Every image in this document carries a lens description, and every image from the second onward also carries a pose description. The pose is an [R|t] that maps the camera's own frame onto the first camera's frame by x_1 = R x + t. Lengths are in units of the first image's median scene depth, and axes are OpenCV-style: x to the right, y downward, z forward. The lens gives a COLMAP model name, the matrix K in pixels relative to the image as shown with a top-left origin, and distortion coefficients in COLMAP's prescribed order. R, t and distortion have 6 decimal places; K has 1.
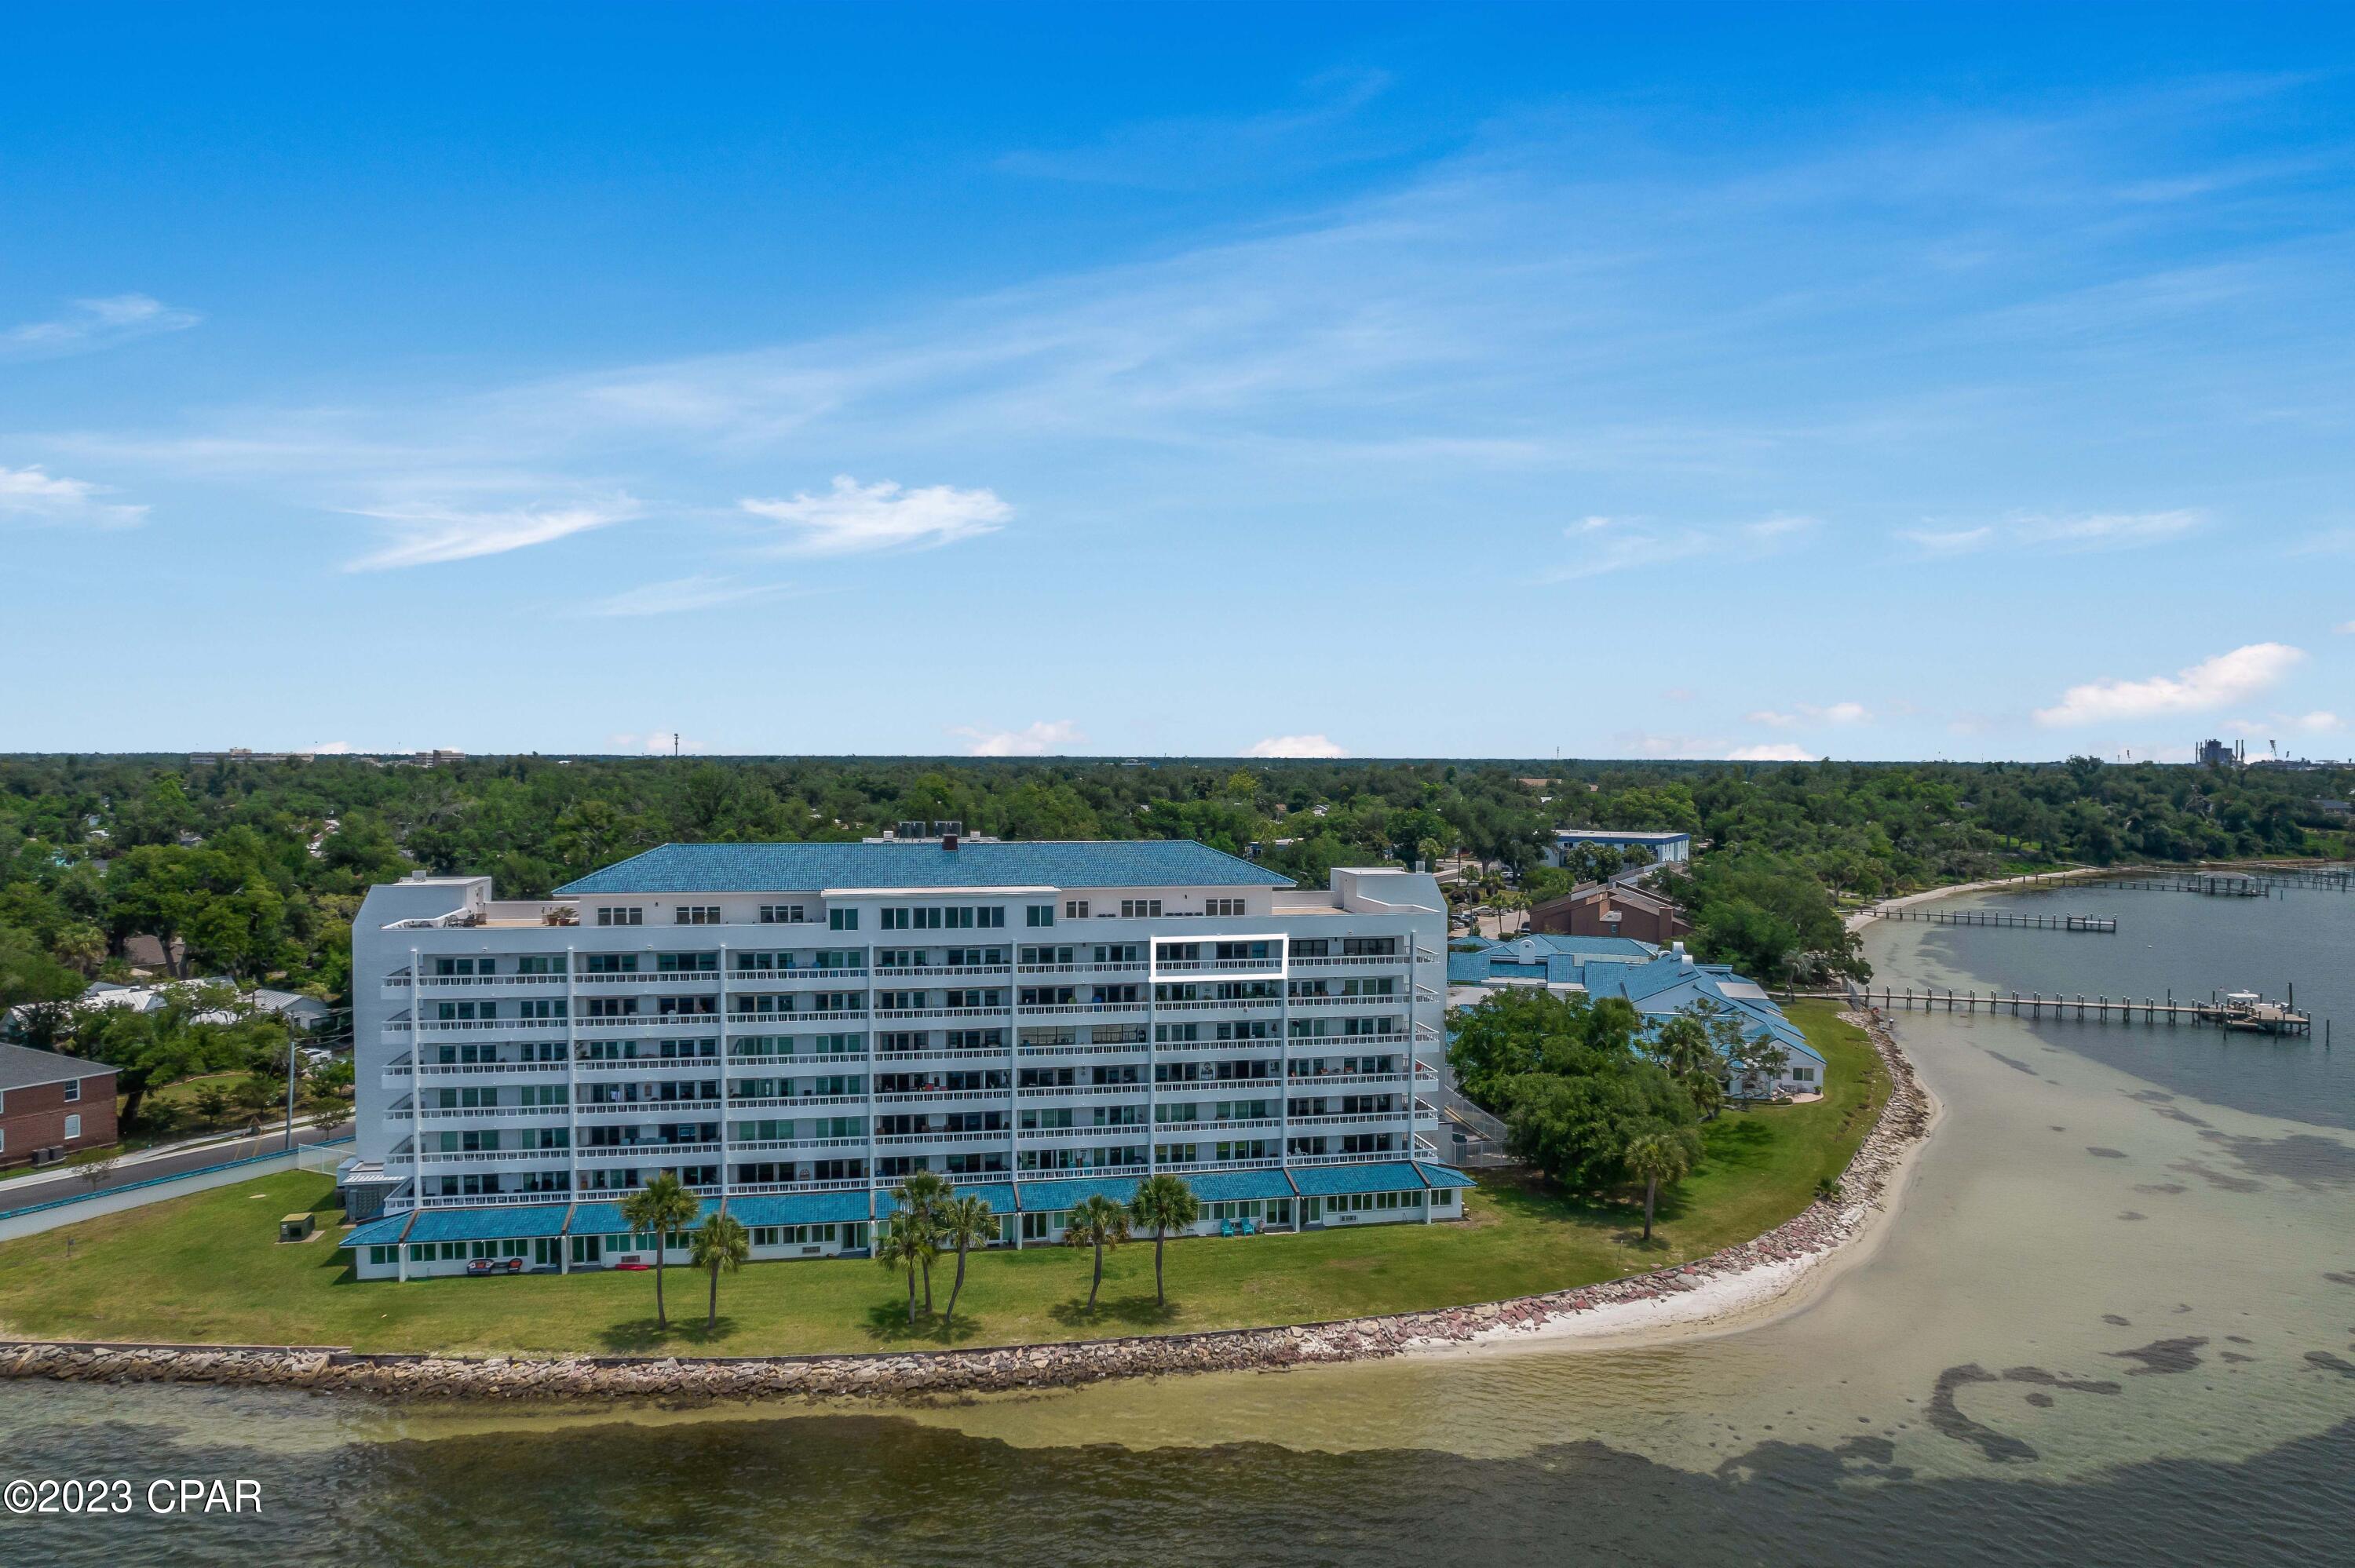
lens RADIAL K [[1507.7, 0, 1177.5], [0, 1507.7, 784.0], [0, 0, 1]] dist [-0.075838, 0.071461]
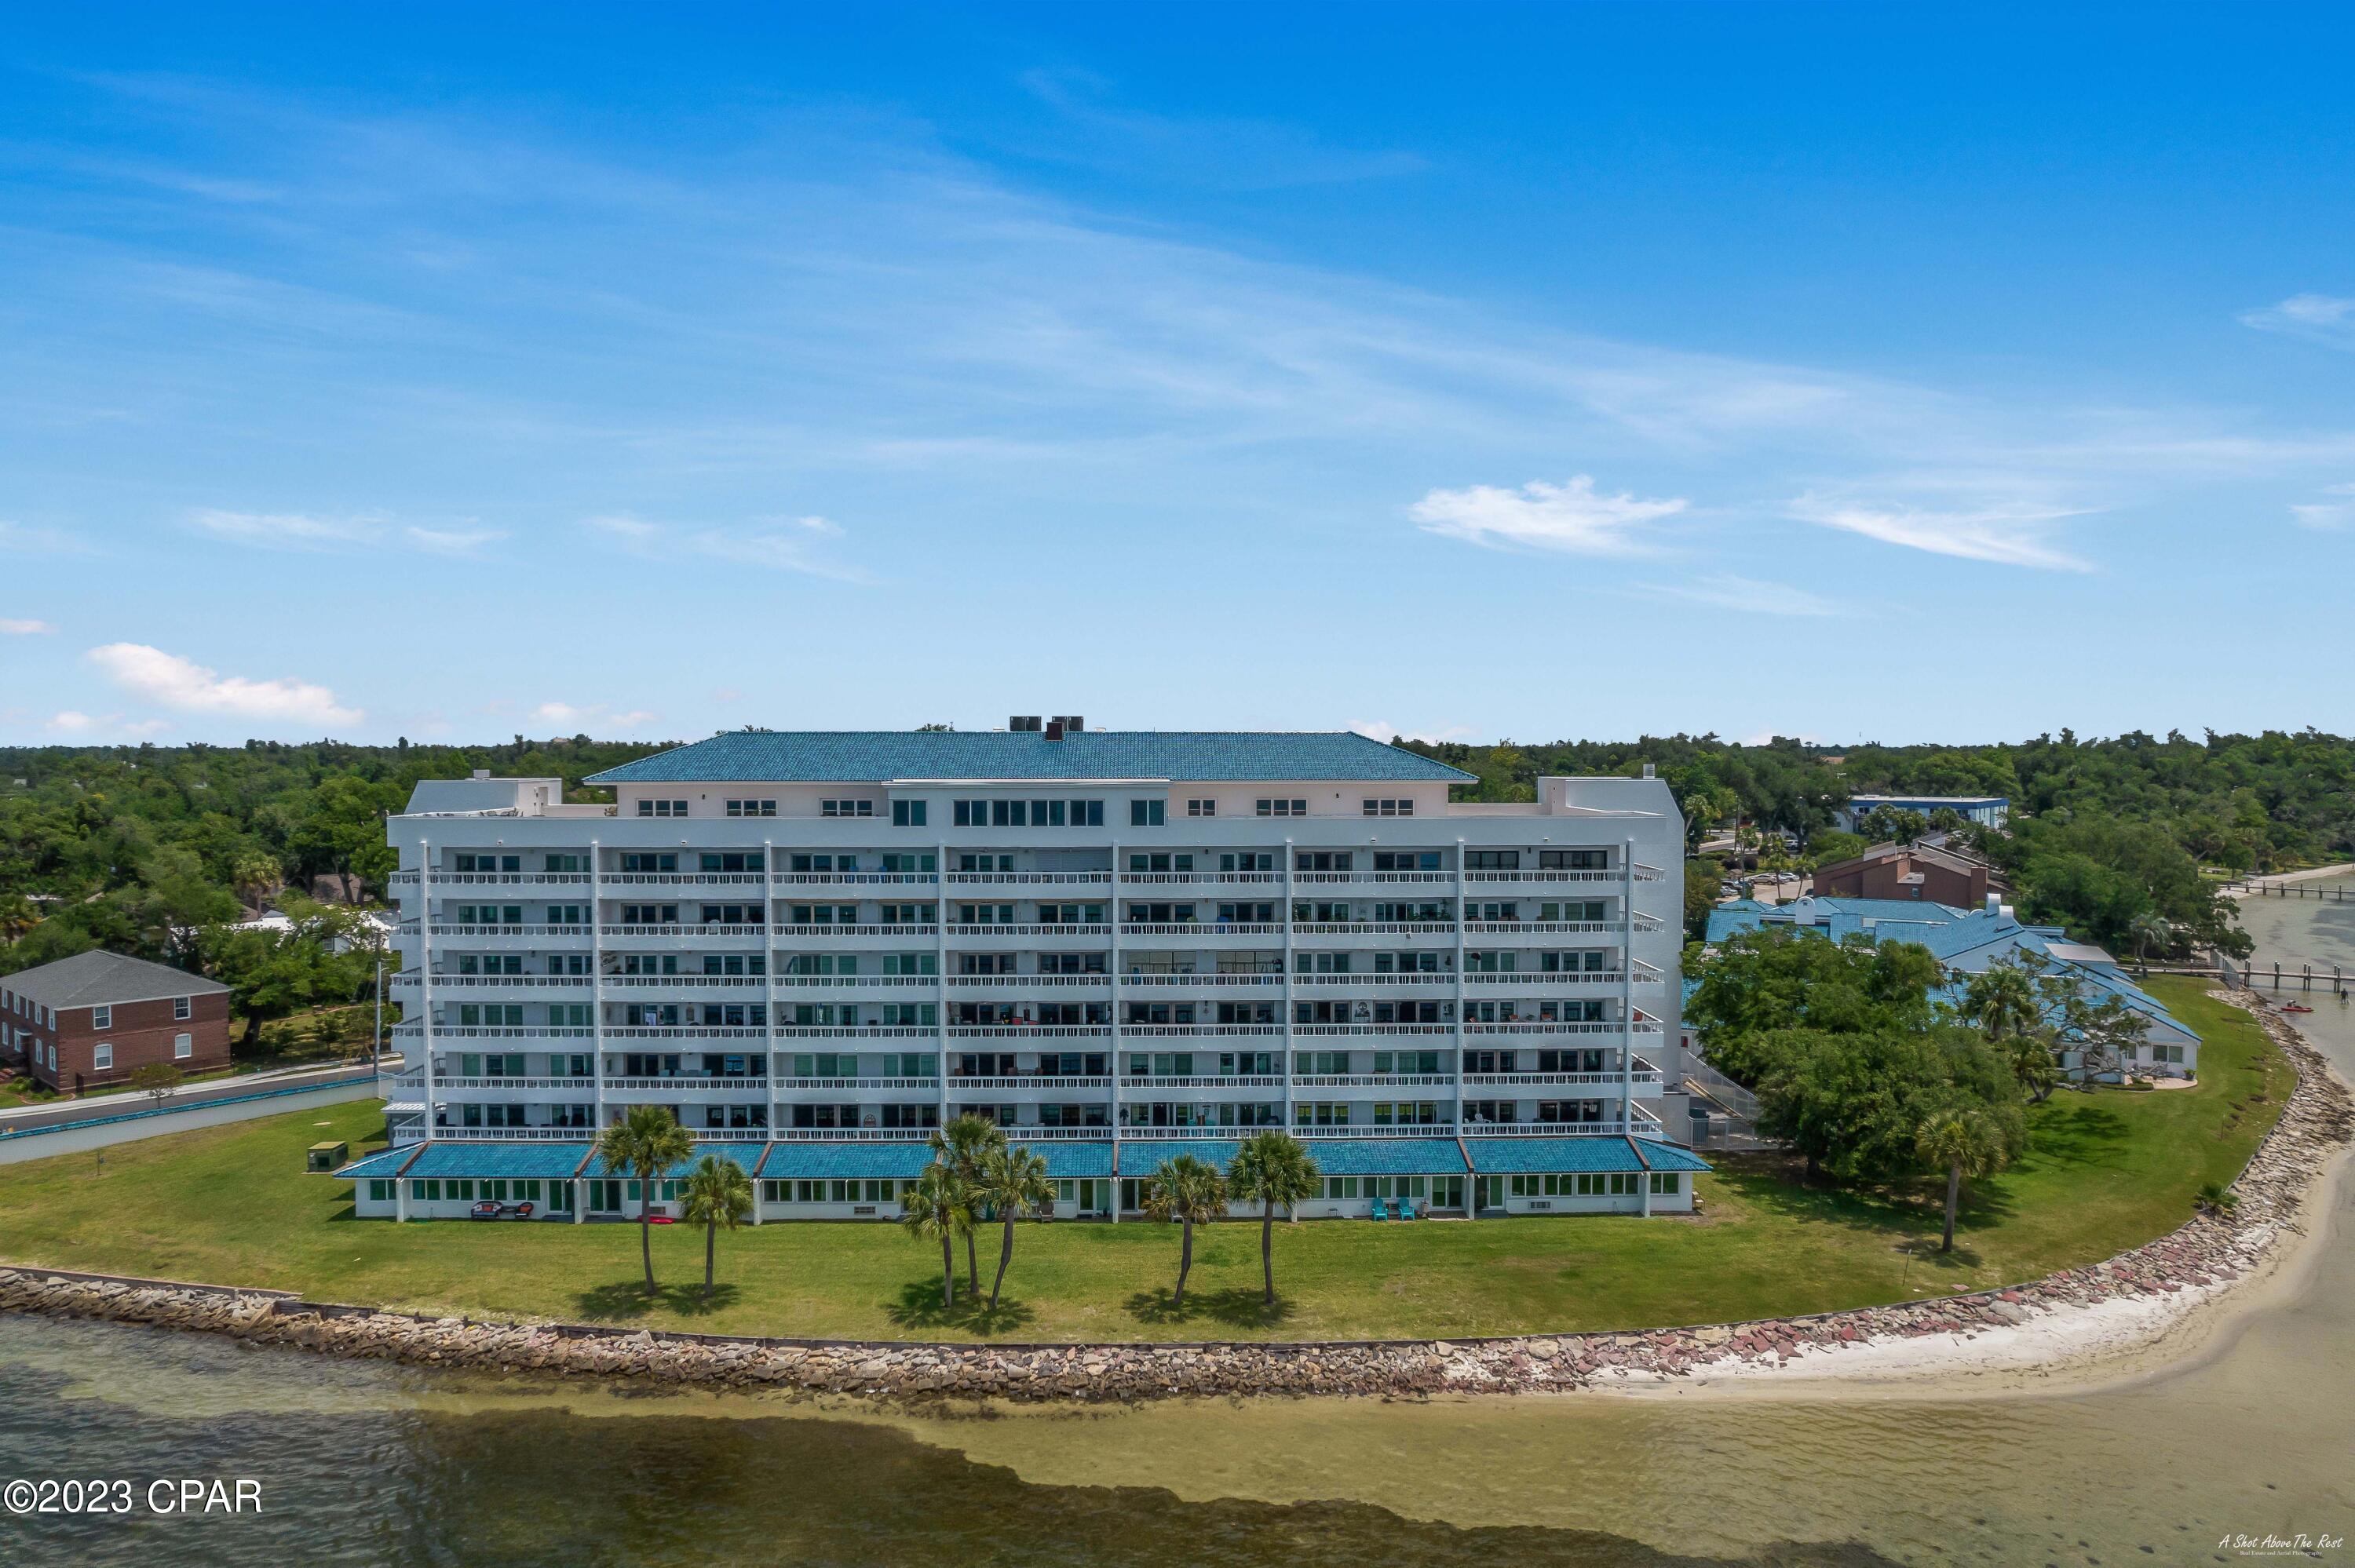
lens RADIAL K [[1539.5, 0, 1179.1], [0, 1539.5, 772.4], [0, 0, 1]] dist [-0.080393, 0.077958]
pose [[0.985312, 0.002498, -0.170748, 0.065160], [-0.001922, 0.999992, 0.003536, 0.064265], [0.170756, -0.003156, 0.985308, 0.192302]]
